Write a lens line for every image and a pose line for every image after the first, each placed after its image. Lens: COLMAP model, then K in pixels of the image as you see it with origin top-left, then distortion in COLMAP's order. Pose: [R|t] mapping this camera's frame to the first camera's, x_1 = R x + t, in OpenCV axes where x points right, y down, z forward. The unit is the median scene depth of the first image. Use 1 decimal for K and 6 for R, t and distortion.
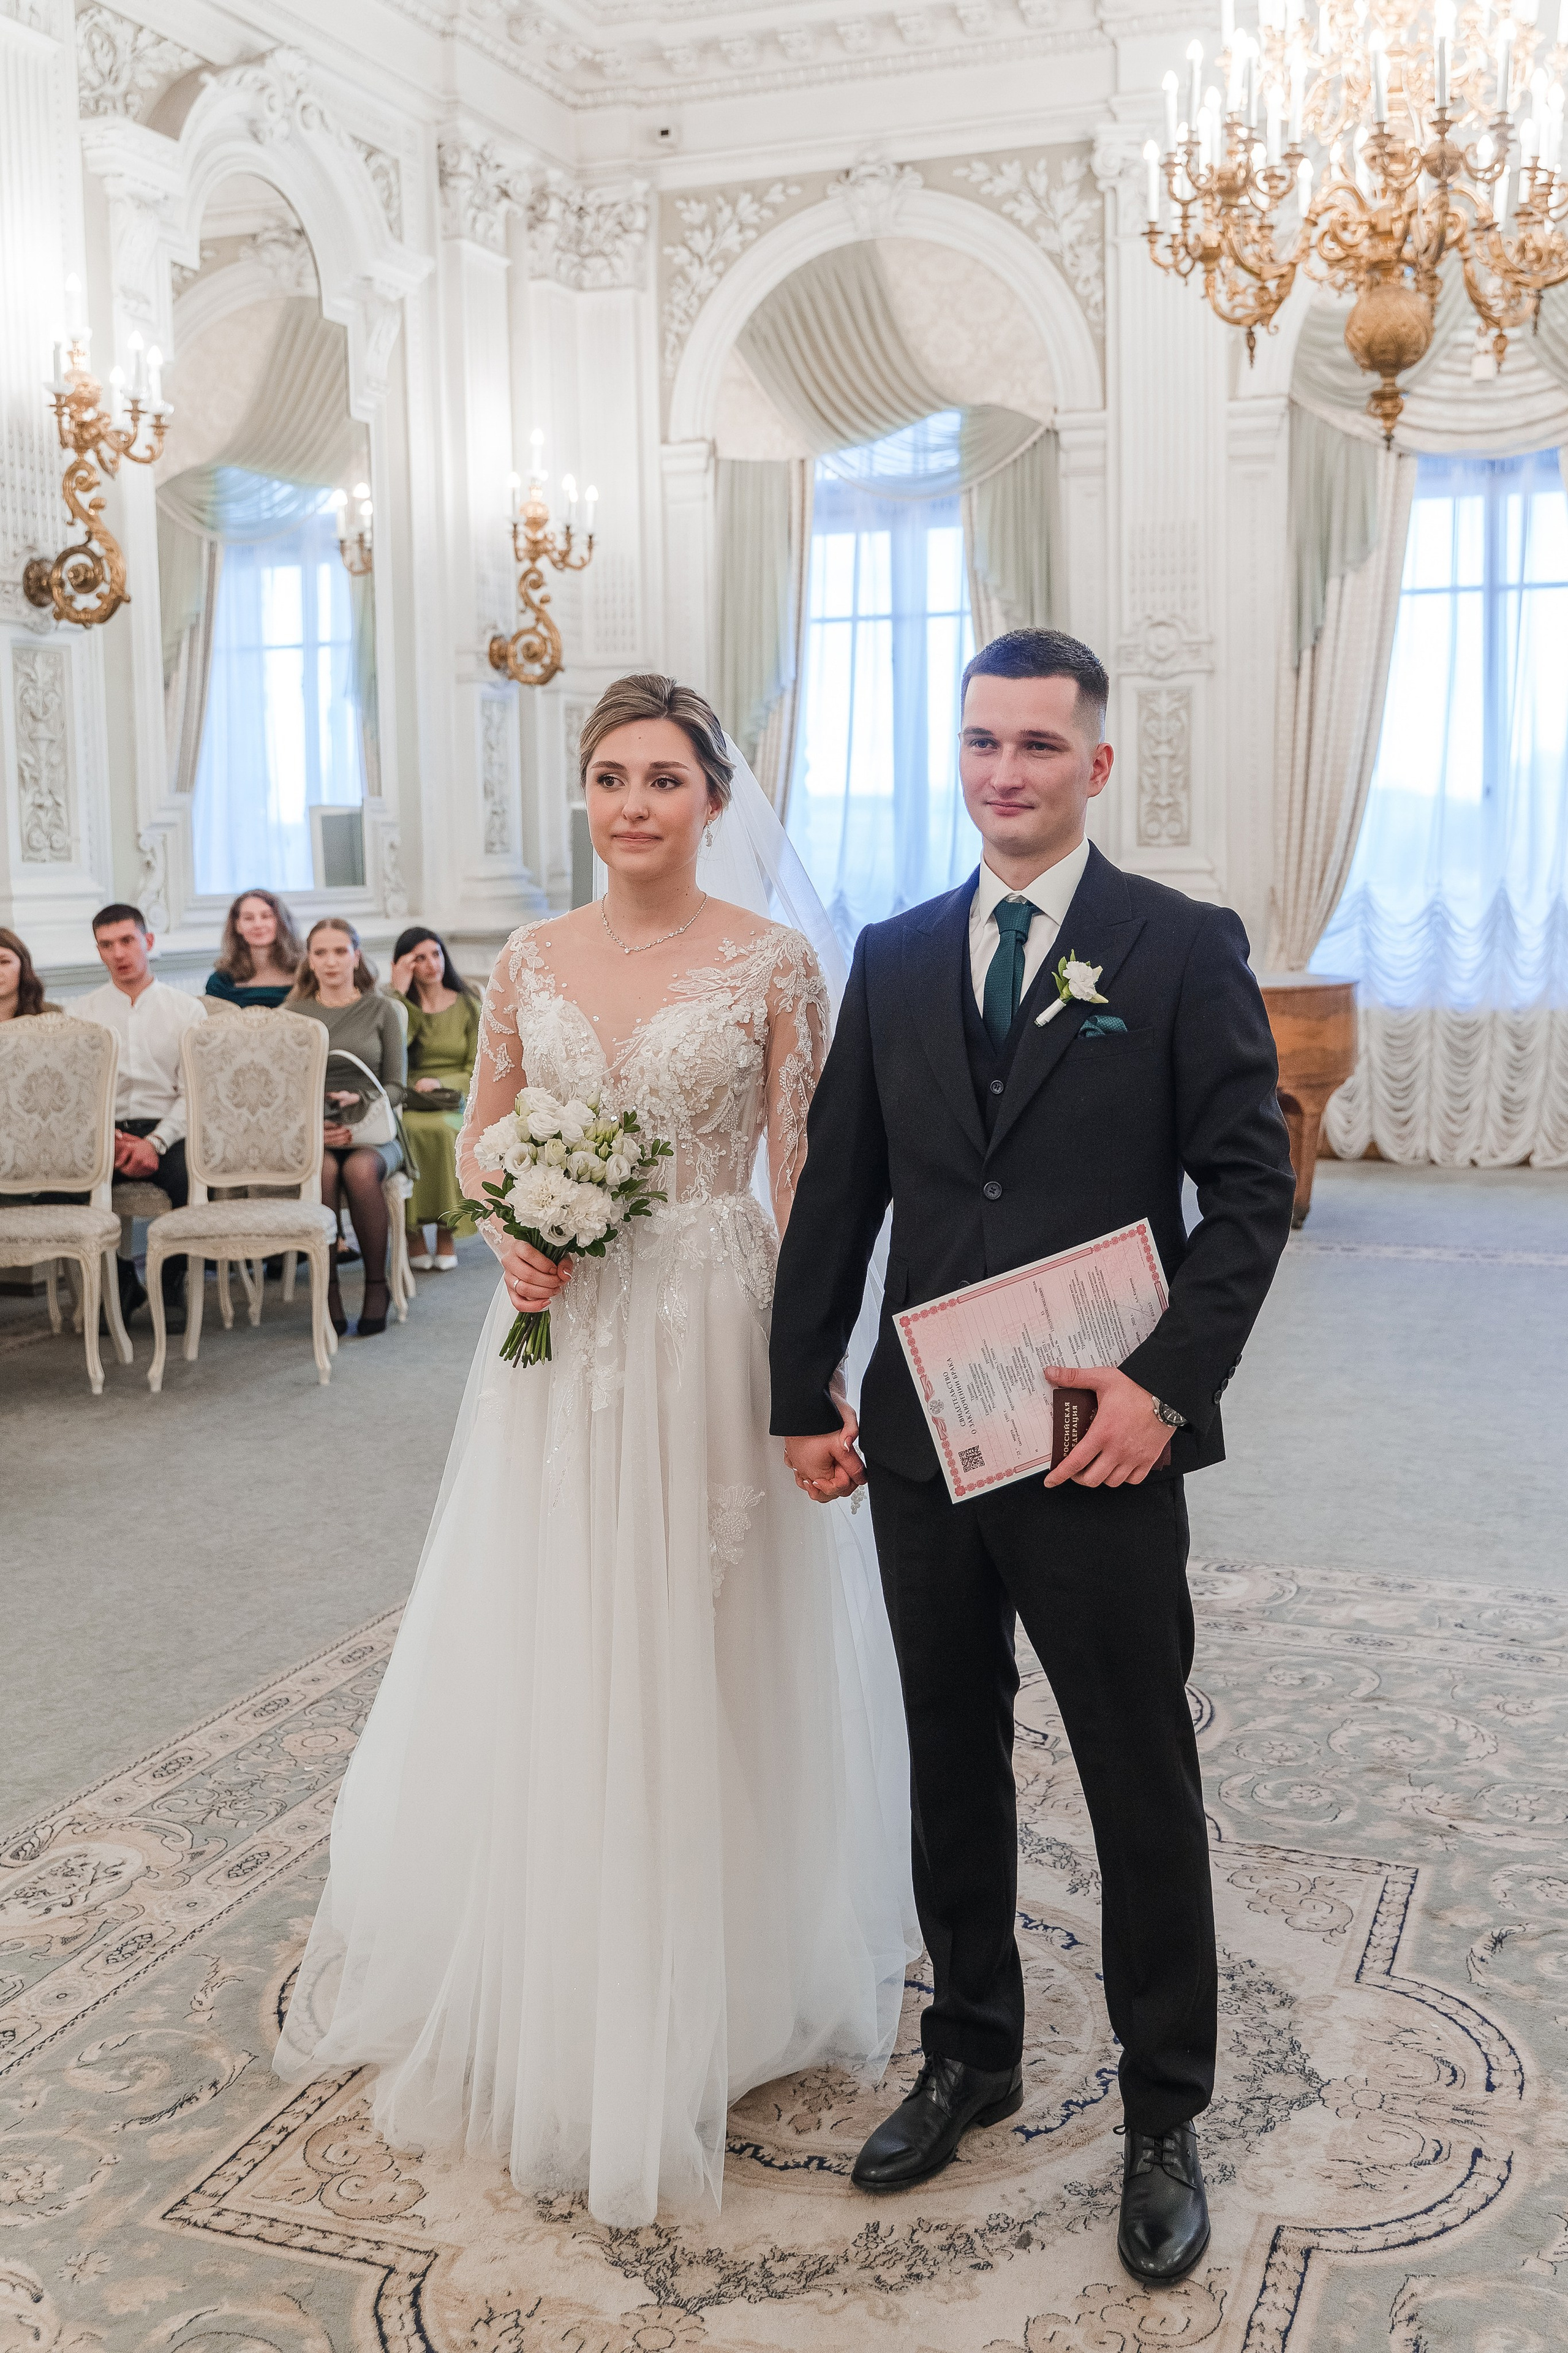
lens RADIAL K [[2271.0, 0, 930.5], [0, 2271.0, 1035.8], [0, 0, 1]] dist [0.008131, -0.016444]
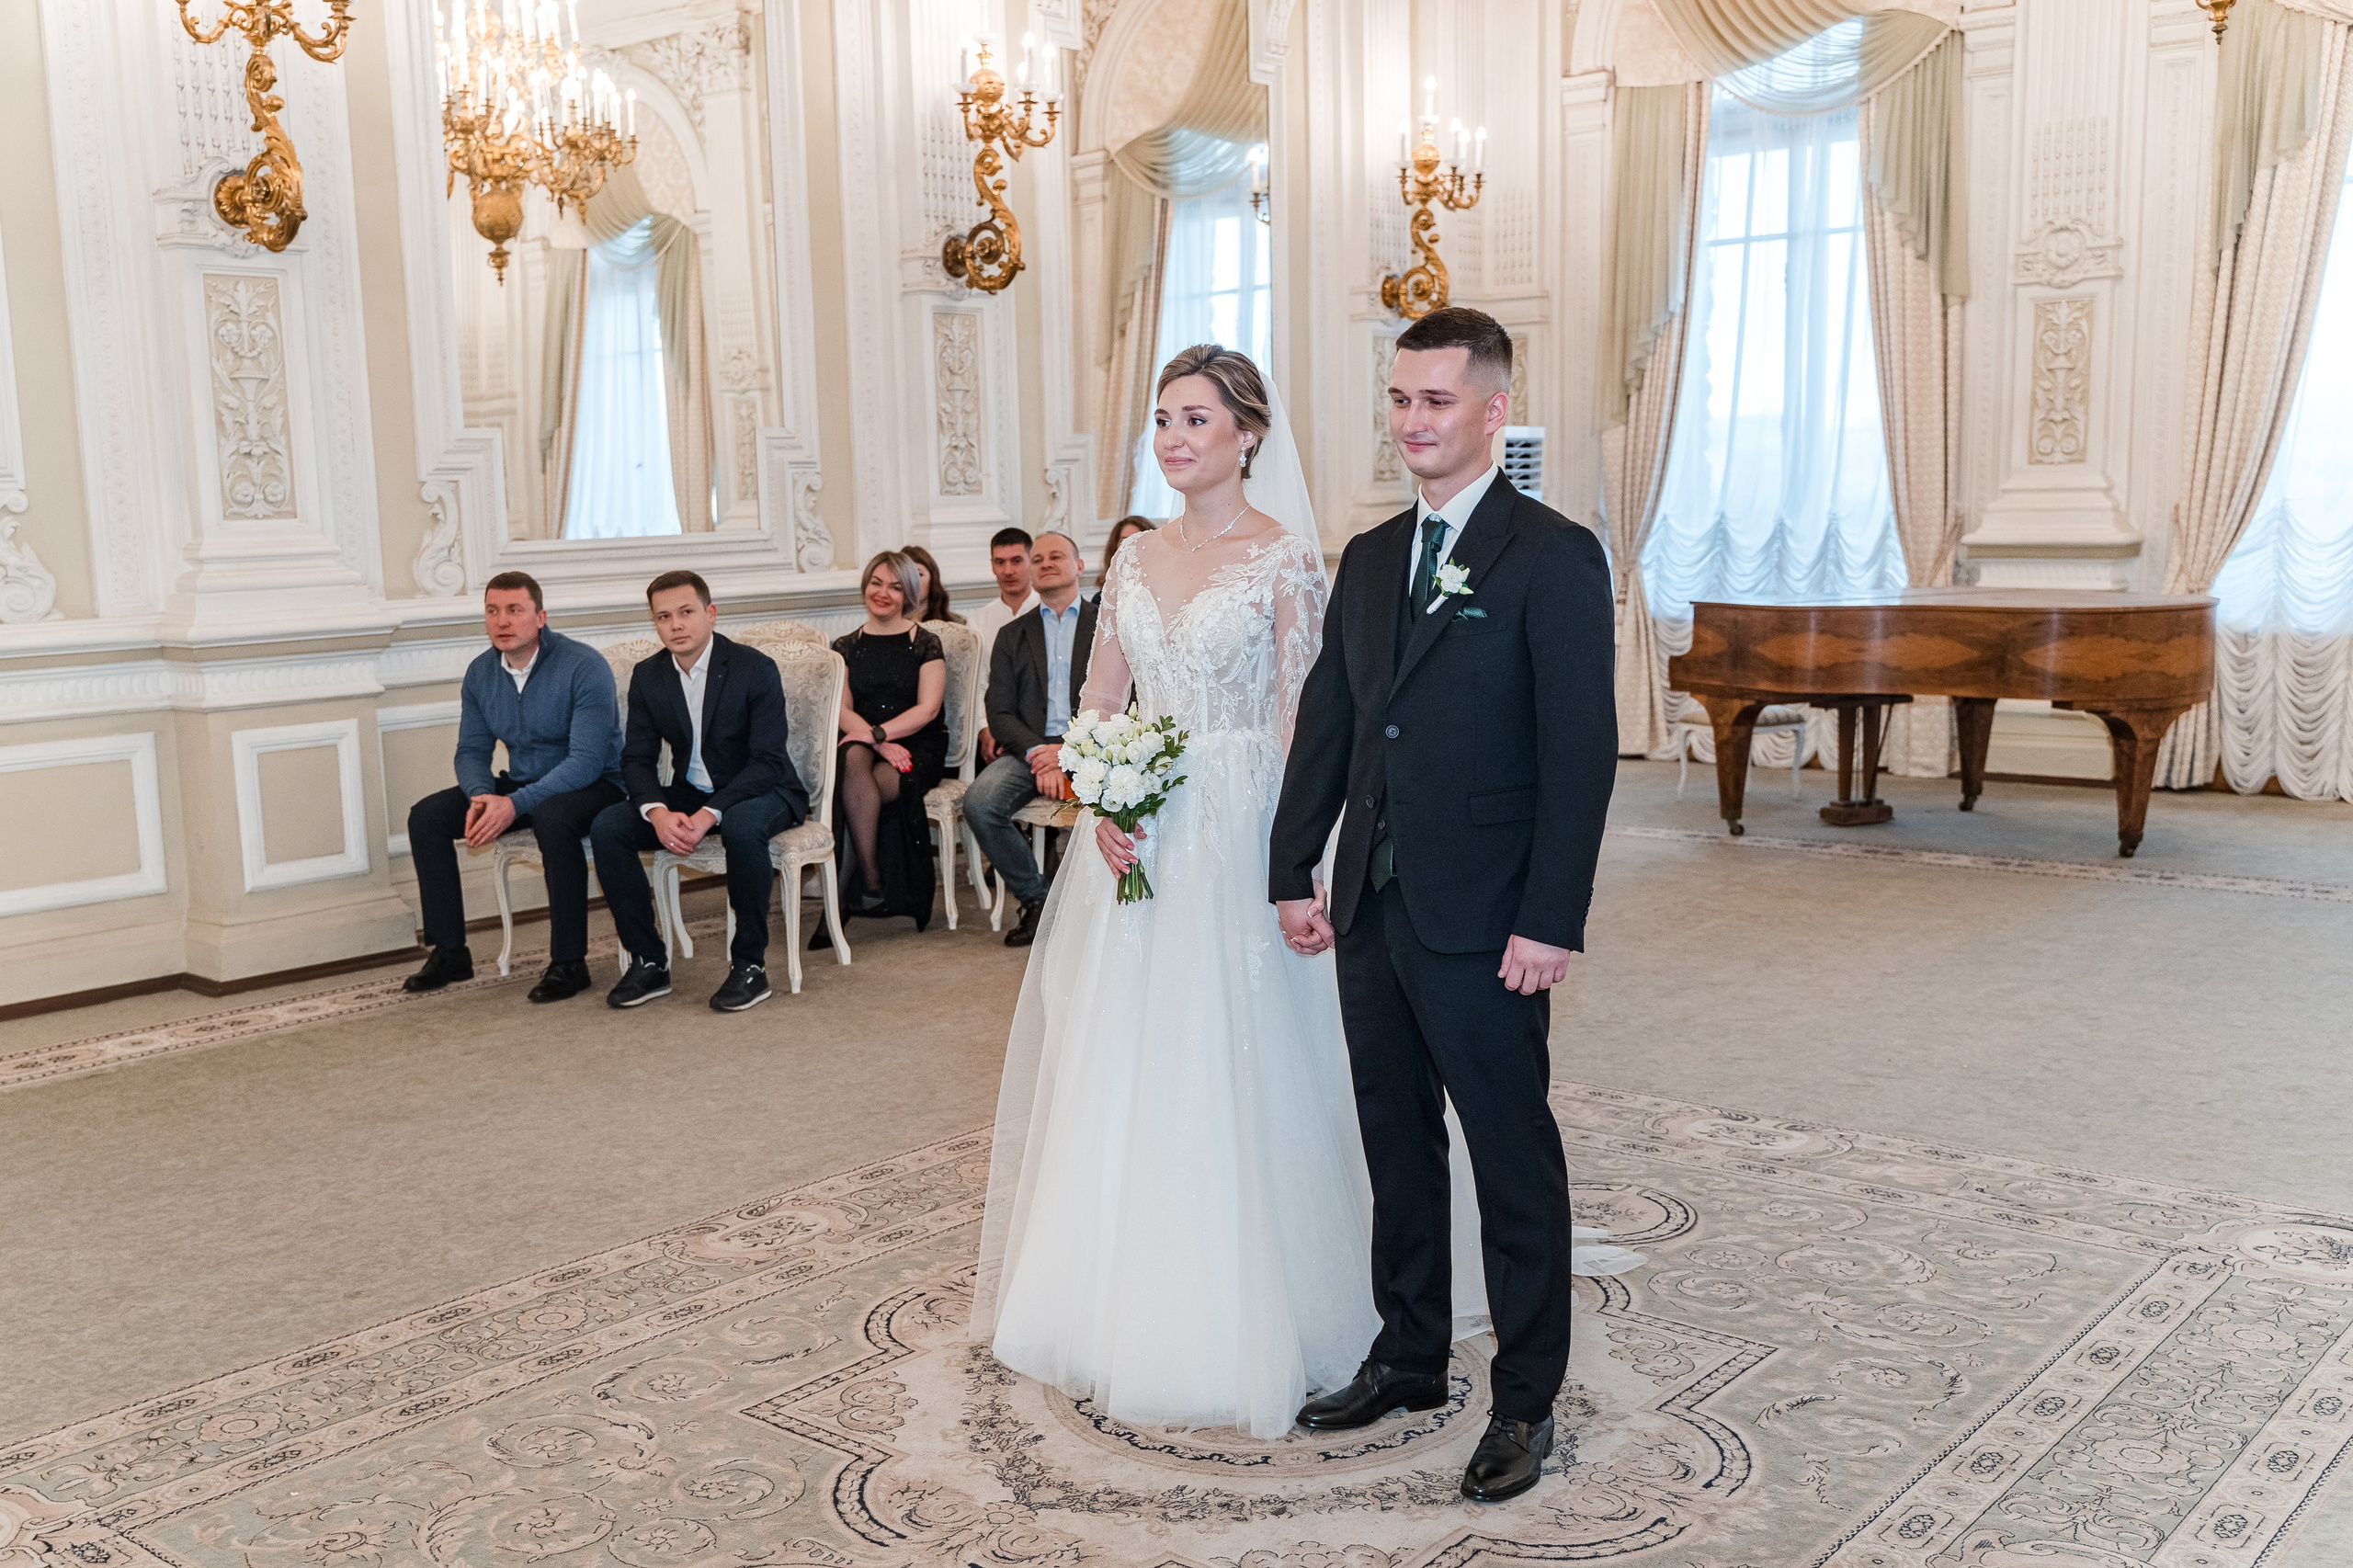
lens RADIAL K [[2269.0, 0, 1081.0], [0, 2269.0, 855.6], [0, 0, 1]] dist [-0.004595, 0.004260]
pose [[0.922357, 0.048281, -0.383310, 0.102223], [-0.015855, 0.996055, 0.087309, 0.005382], [0.386013, -0.074452, 0.919484, -0.062430]]
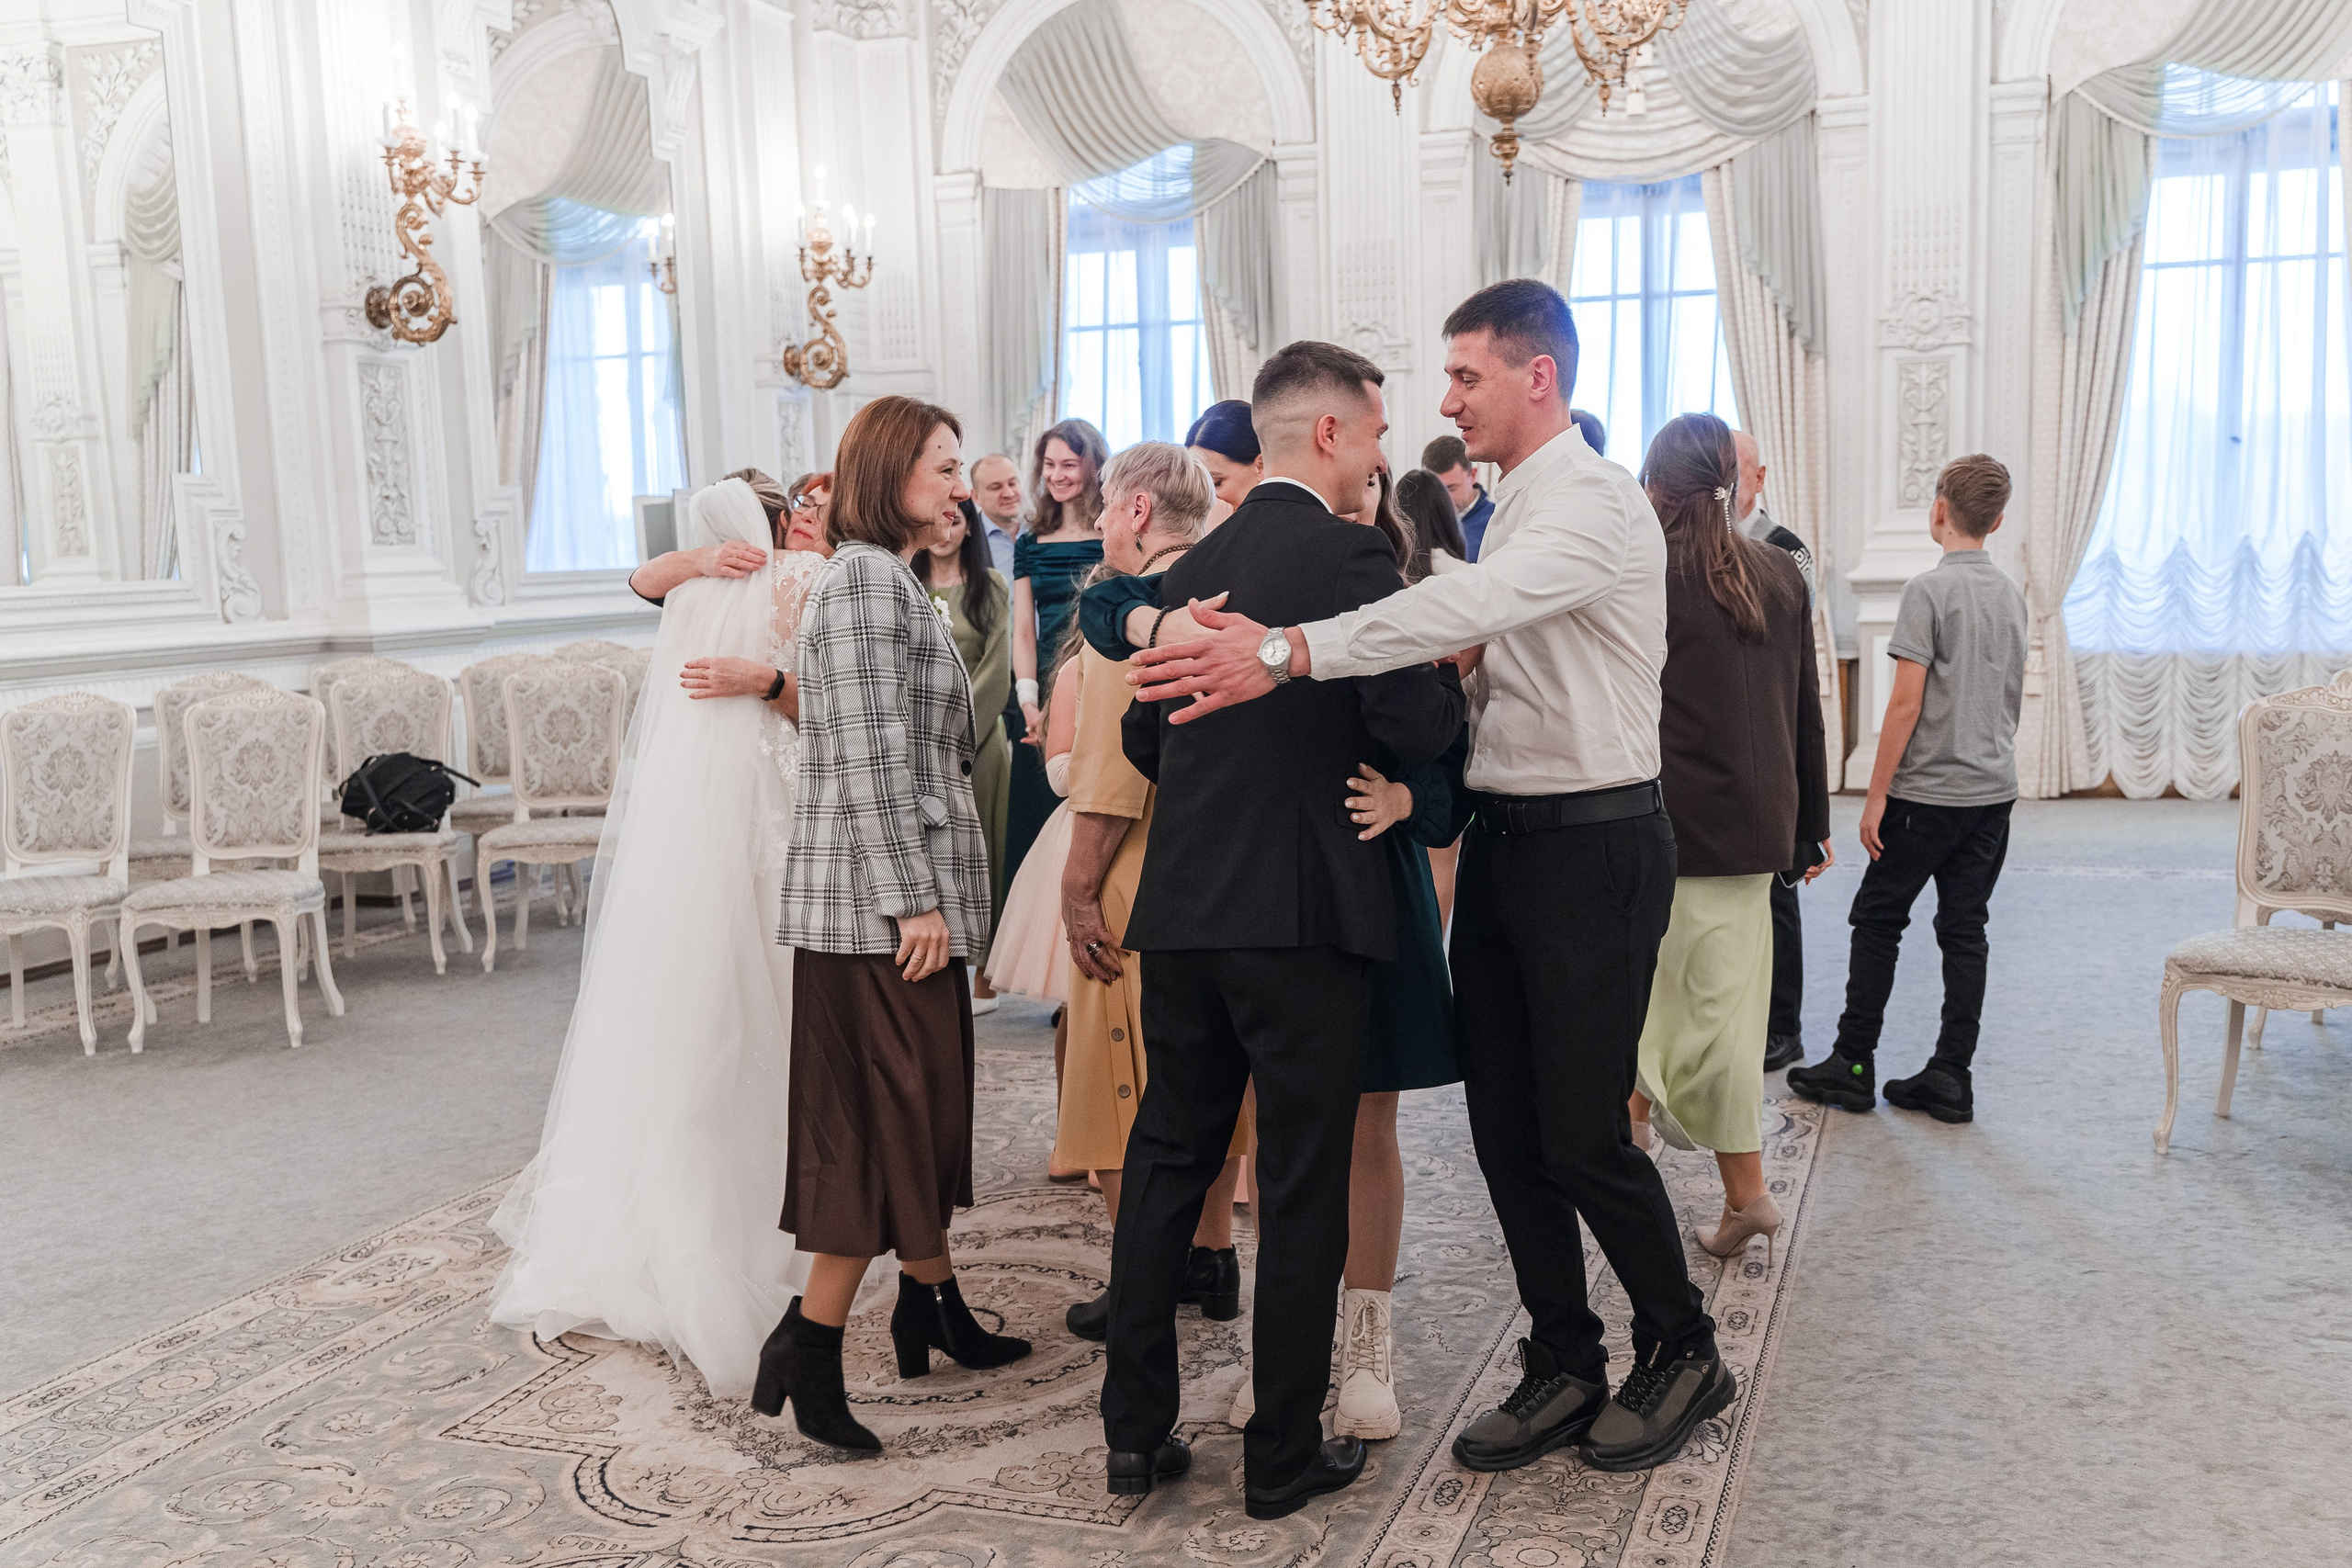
lens RADIAL K [[2113.6, 0, 1304.0], [0, 2113.6, 813.9], [0, 0, 1]] dist [0.004499, -0.006079]
pose [[0.999778, -0.014113, 0.015655, 0.051745], [0.013331, 0.998710, 0.049006, 0.012482], [-0.016327, -0.048786, 0.998676, -0.091350]]
